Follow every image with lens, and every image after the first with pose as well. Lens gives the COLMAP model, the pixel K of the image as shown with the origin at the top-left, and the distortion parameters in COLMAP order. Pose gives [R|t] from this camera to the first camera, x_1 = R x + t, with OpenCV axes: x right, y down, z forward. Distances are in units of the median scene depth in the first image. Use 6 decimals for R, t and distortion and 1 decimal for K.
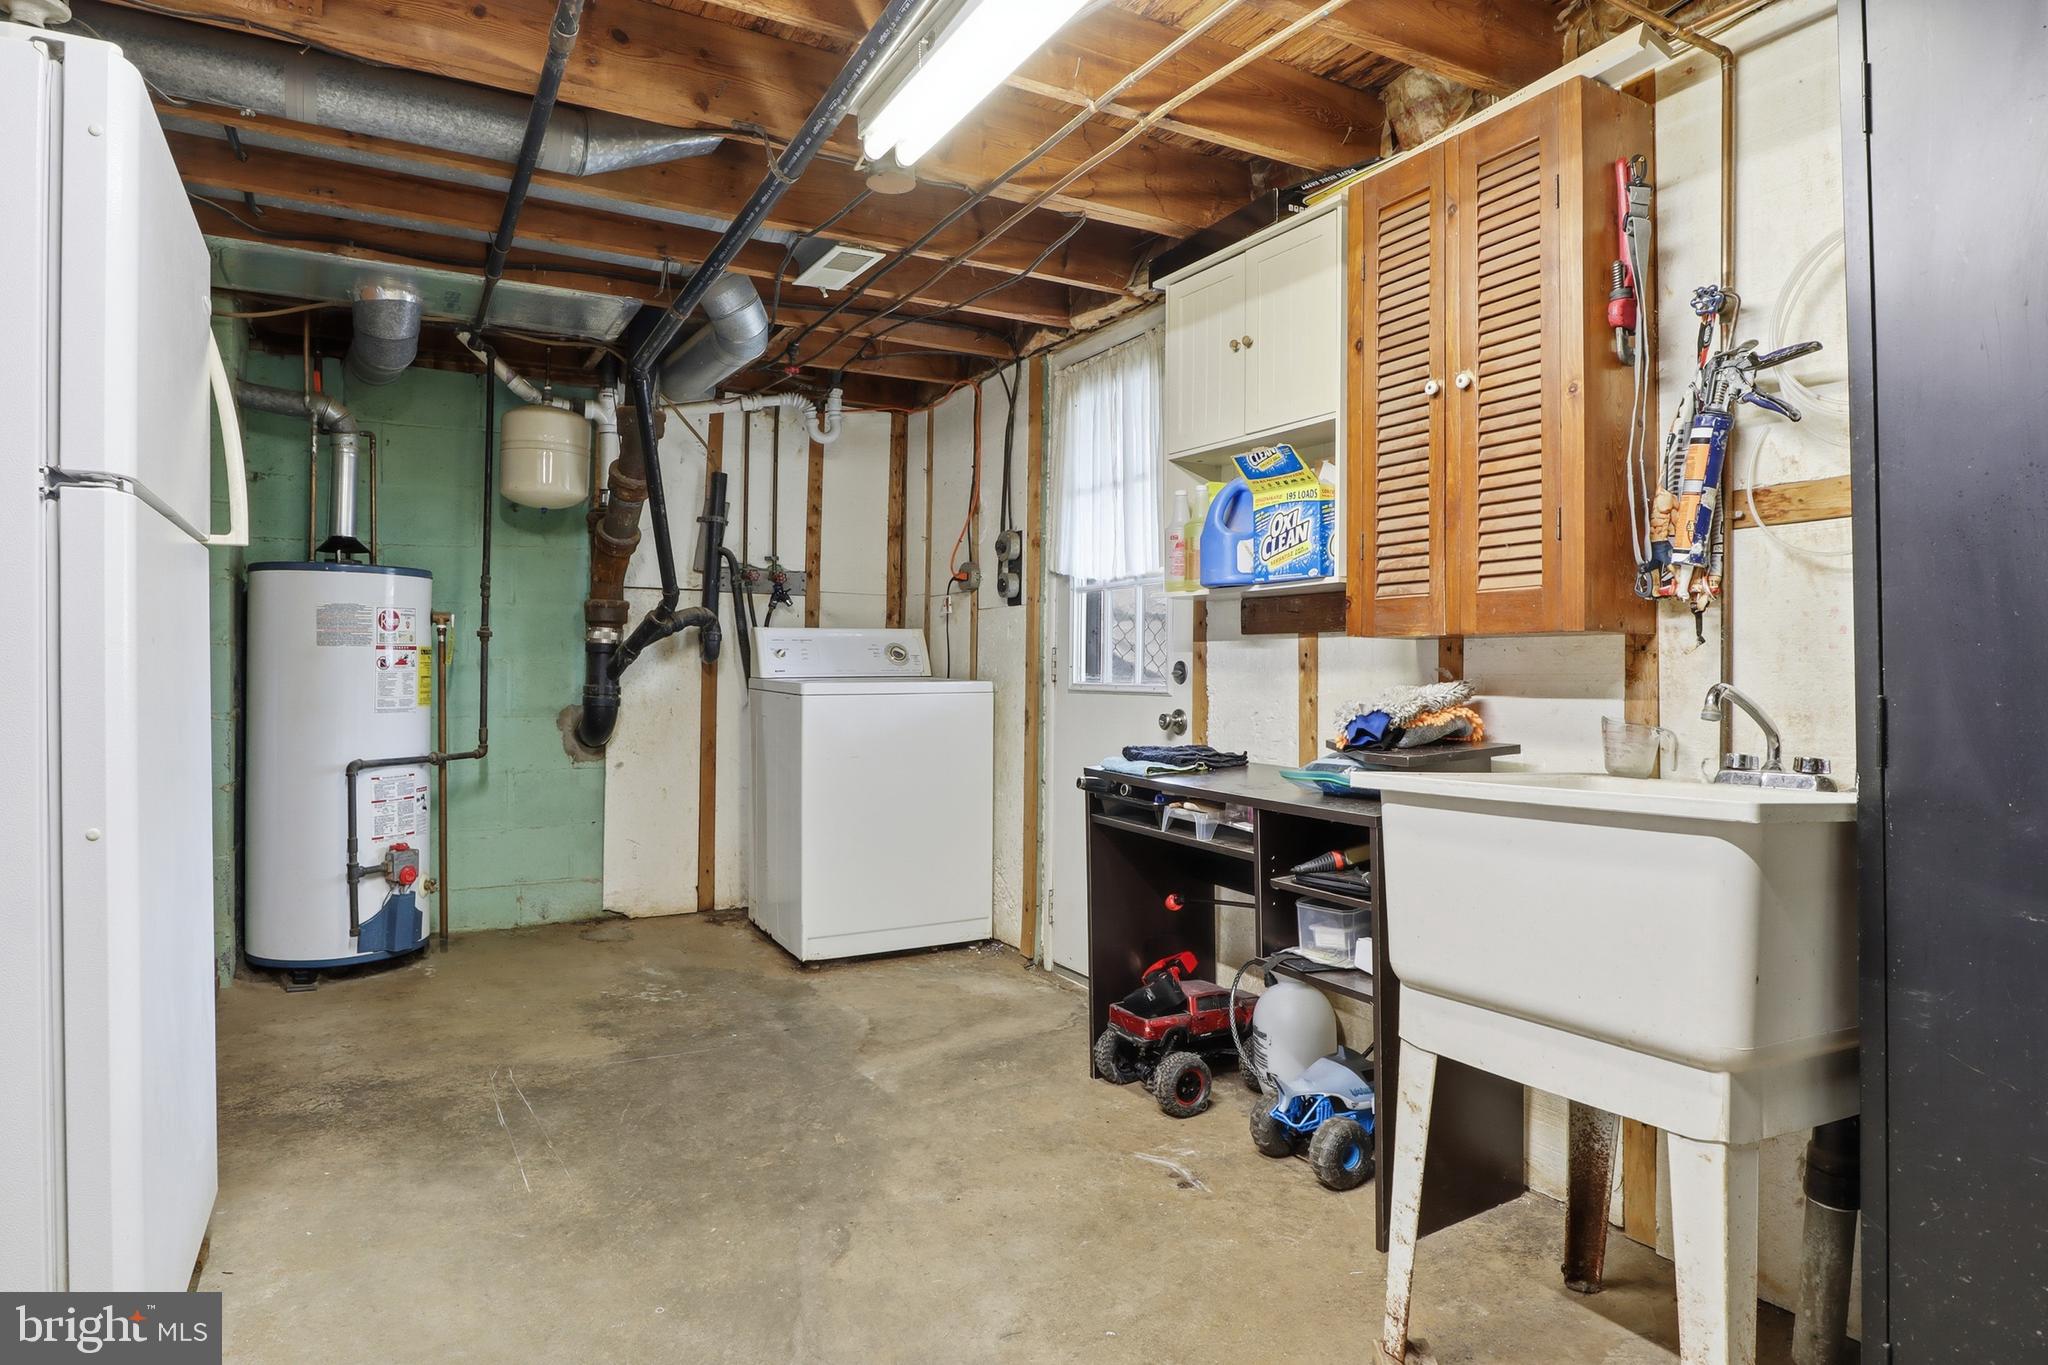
lens RADIAL K [[1167.8, 0, 1023.9], [0, 1167.8, 674.5], [0, 0, 1]] dist [0.000097, -0.000002]
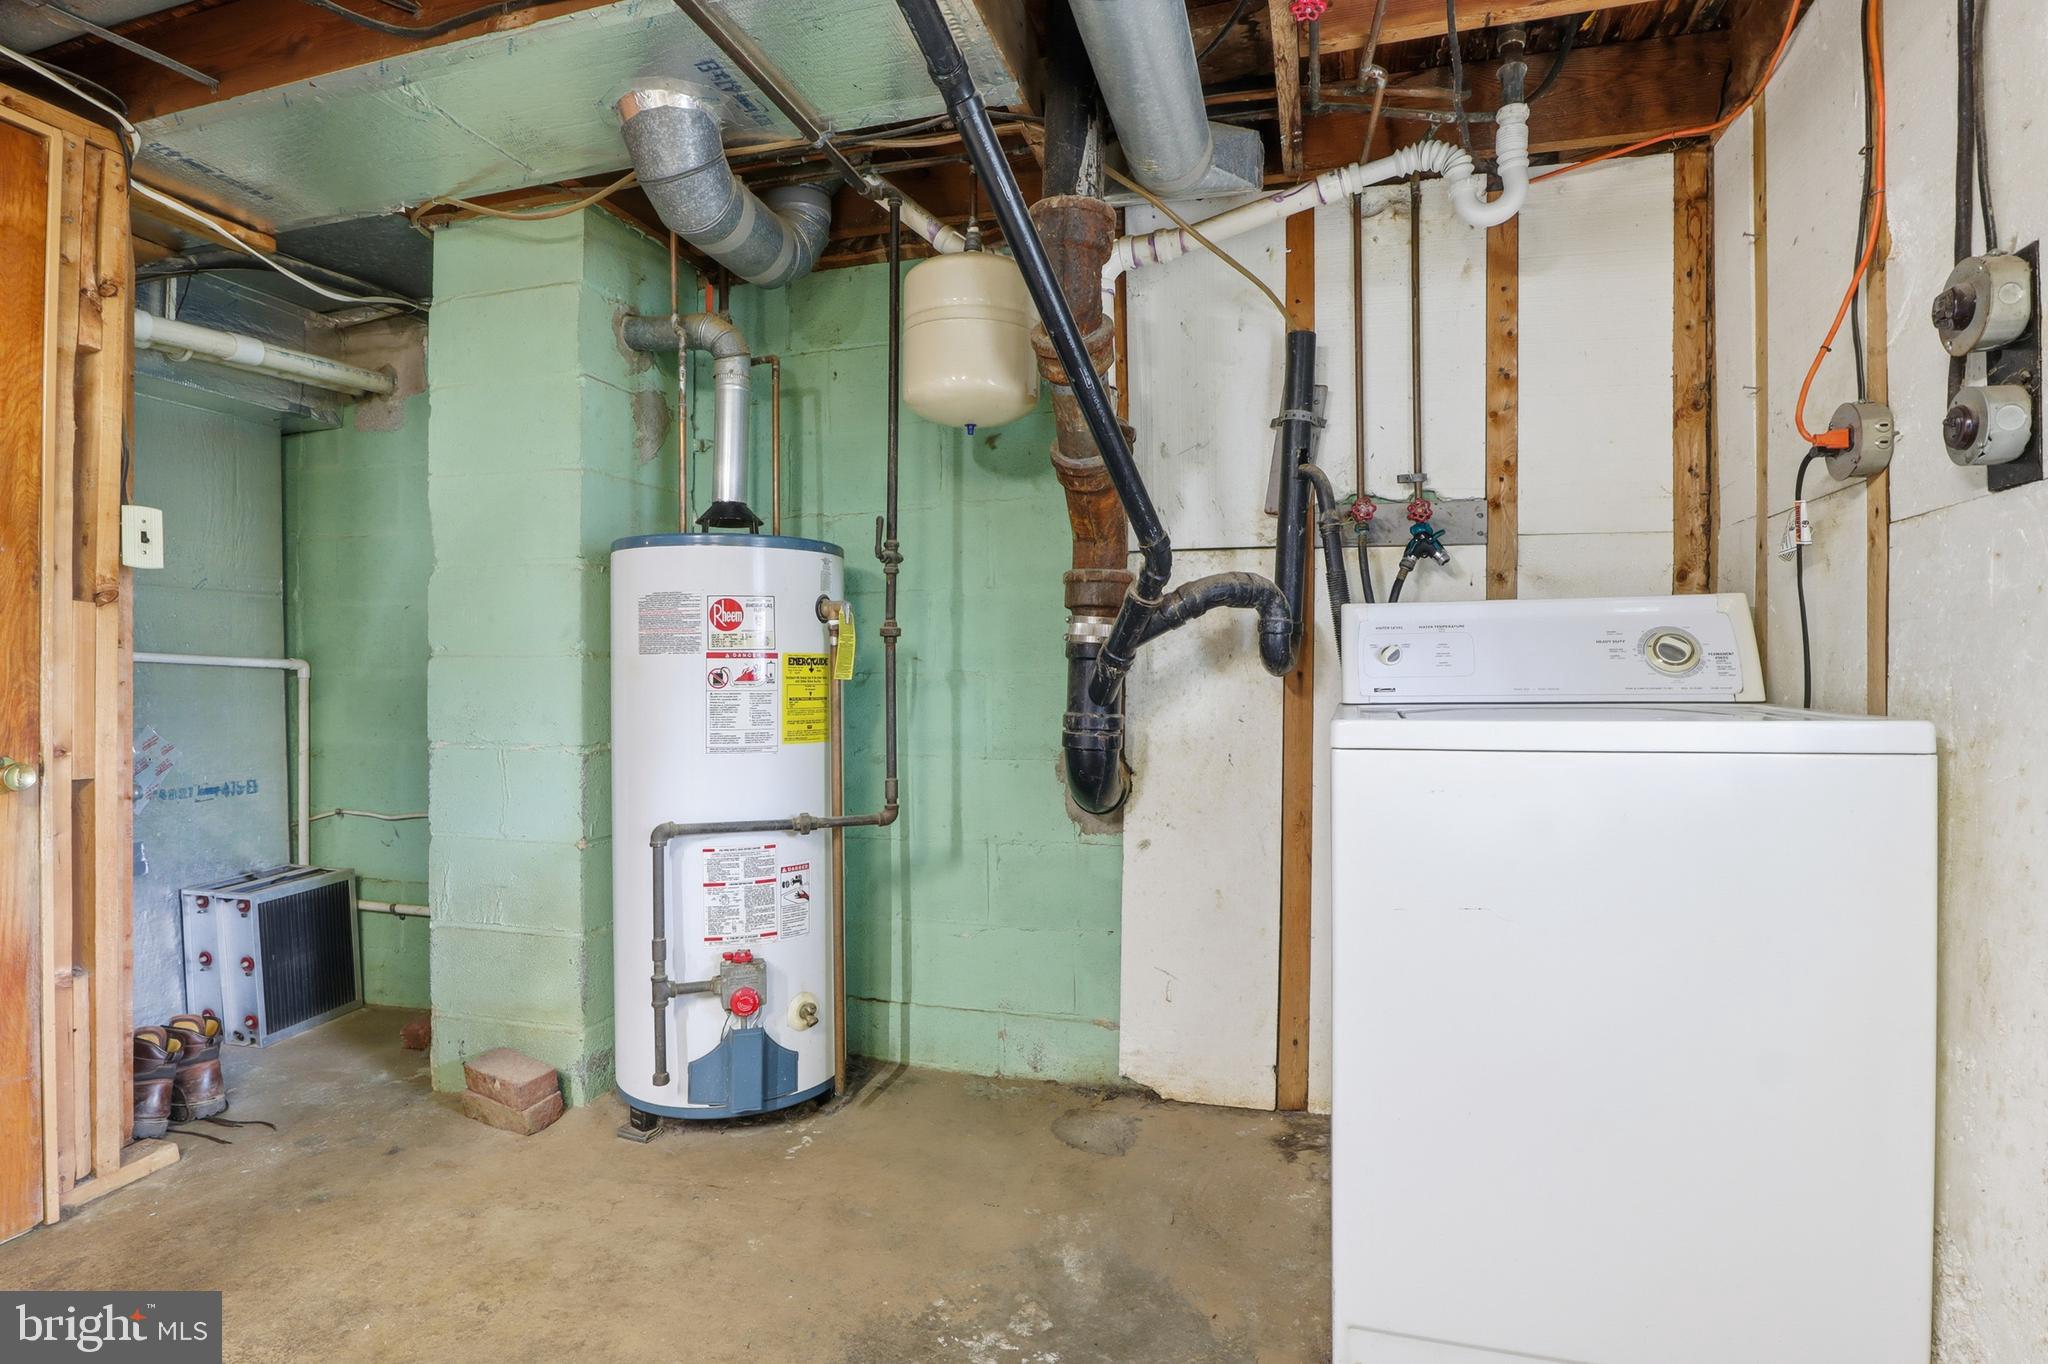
lens RADIAL K [[1047.3, 0, 1024.8], [0, 1047.3, 677.5], [0, 0, 1]] dist [-0.034951, 0.002737]
pose [[0.695986, -0.007830, -0.718013, 0.002193], [-0.000915, 0.999930, -0.011791, -0.002729], [0.718055, 0.008863, 0.695930, 0.587894]]
